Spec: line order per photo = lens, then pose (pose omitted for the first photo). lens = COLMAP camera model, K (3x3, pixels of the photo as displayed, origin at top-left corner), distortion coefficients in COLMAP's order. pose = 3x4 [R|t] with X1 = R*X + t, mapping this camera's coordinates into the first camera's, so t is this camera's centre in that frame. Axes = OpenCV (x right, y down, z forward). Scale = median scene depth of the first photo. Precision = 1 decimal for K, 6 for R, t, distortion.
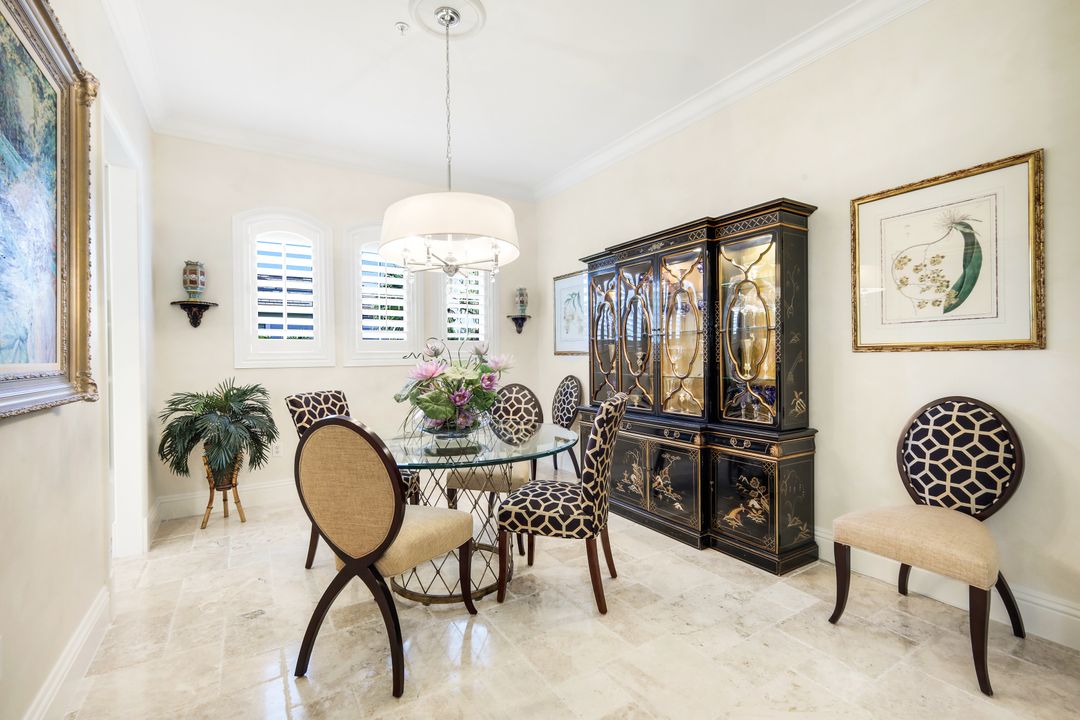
lens RADIAL K [[470.2, 0, 534.9], [0, 470.2, 352.9], [0, 0, 1]] dist [0.004259, -0.000227]
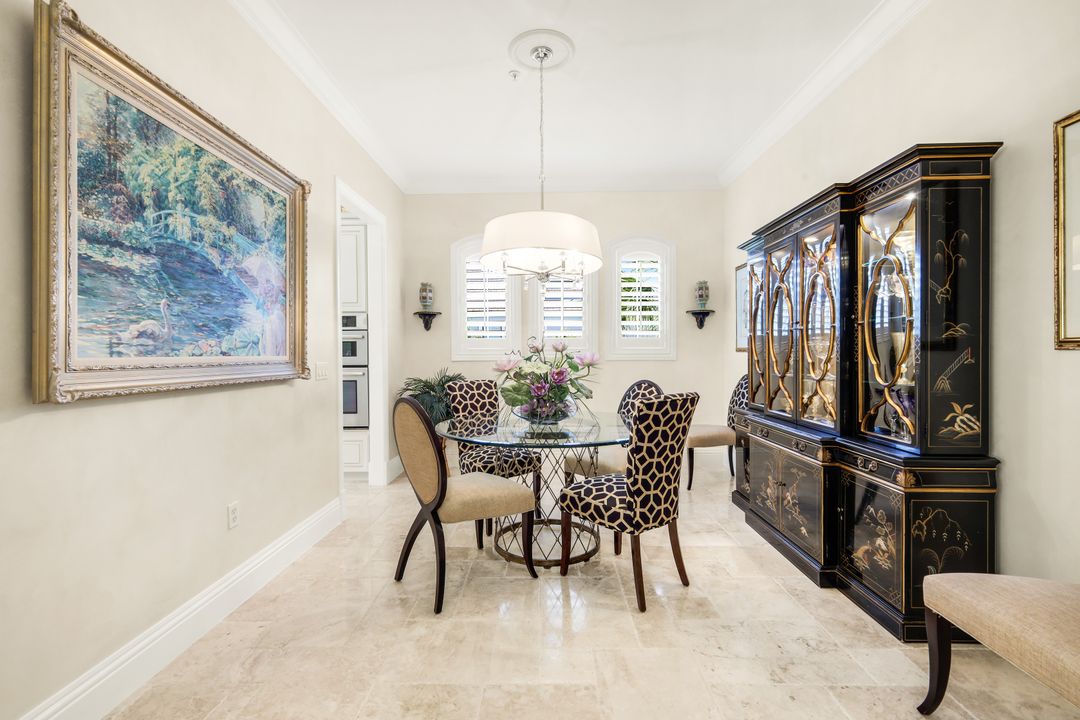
lens RADIAL K [[470.2, 0, 540.2], [0, 470.2, 350.5], [0, 0, 1]] dist [0.004259, -0.000227]
pose [[0.841510, 0.002290, -0.540237, 0.428248], [0.000178, 0.999990, 0.004515, -0.003519], [0.540242, -0.003896, 0.841501, 0.038645]]
